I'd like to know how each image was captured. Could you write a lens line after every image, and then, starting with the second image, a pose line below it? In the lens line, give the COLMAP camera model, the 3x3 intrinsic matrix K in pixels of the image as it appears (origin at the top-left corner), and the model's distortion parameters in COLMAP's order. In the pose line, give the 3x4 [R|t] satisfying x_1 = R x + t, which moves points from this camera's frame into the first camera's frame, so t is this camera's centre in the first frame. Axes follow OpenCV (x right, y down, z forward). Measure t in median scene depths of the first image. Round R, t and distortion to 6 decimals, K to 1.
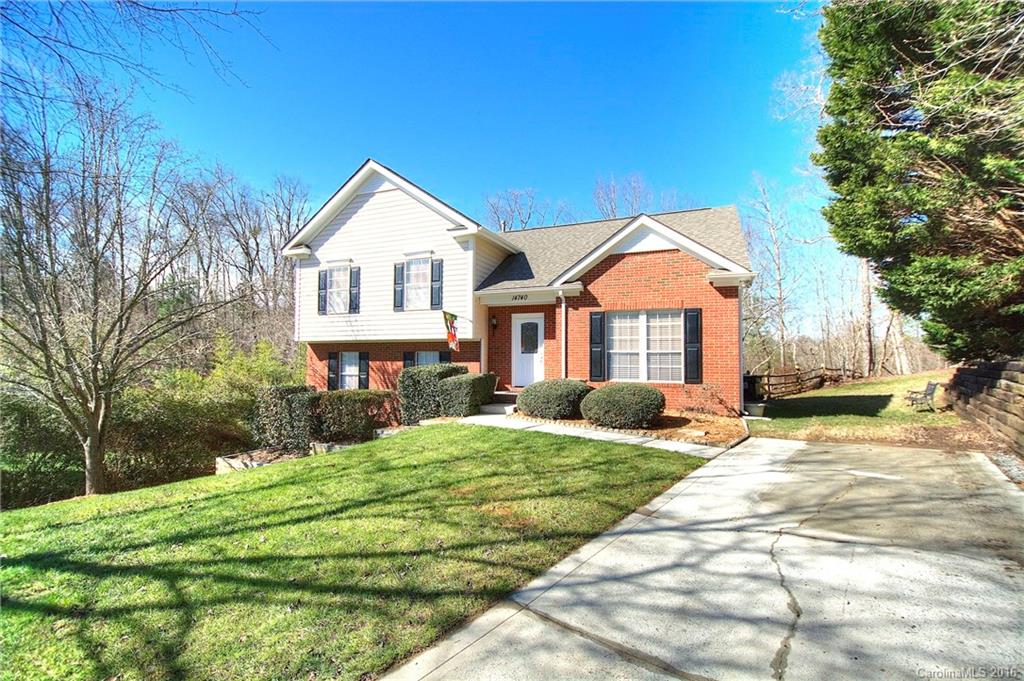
lens RADIAL K [[447.9, 0, 513.1], [0, 447.9, 346.2], [0, 0, 1]] dist [0.024998, -0.026668]
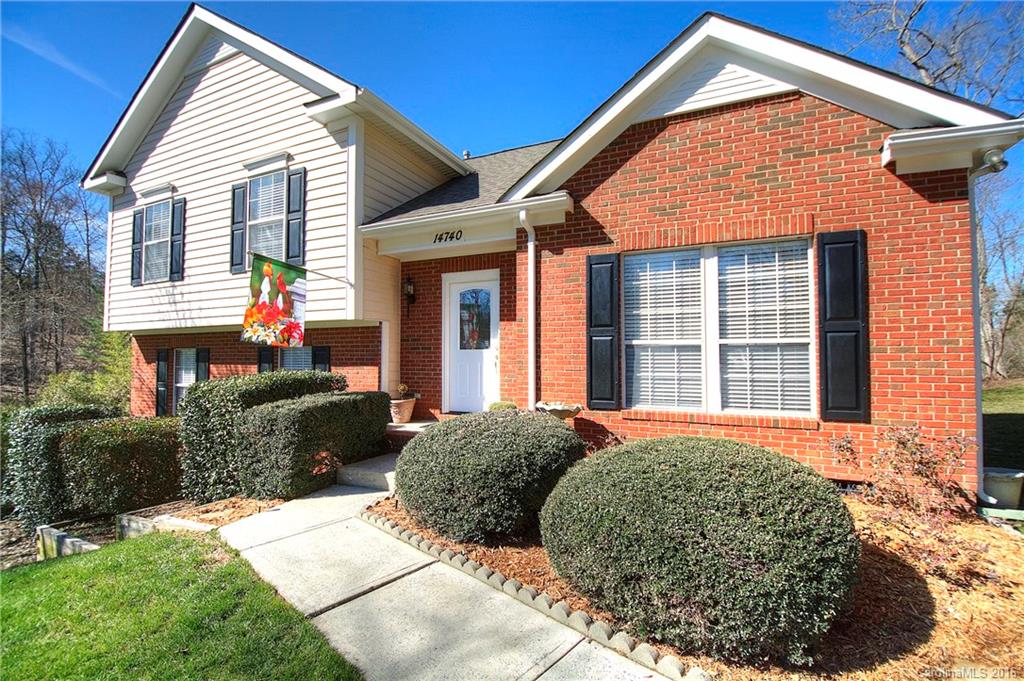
lens RADIAL K [[447.9, 0, 513.1], [0, 447.9, 346.2], [0, 0, 1]] dist [0.024998, -0.026668]
pose [[0.999437, -0.004601, -0.033220, 0.109771], [0.004619, 0.999989, 0.000472, 0.013983], [0.033218, -0.000626, 0.999448, 0.537120]]
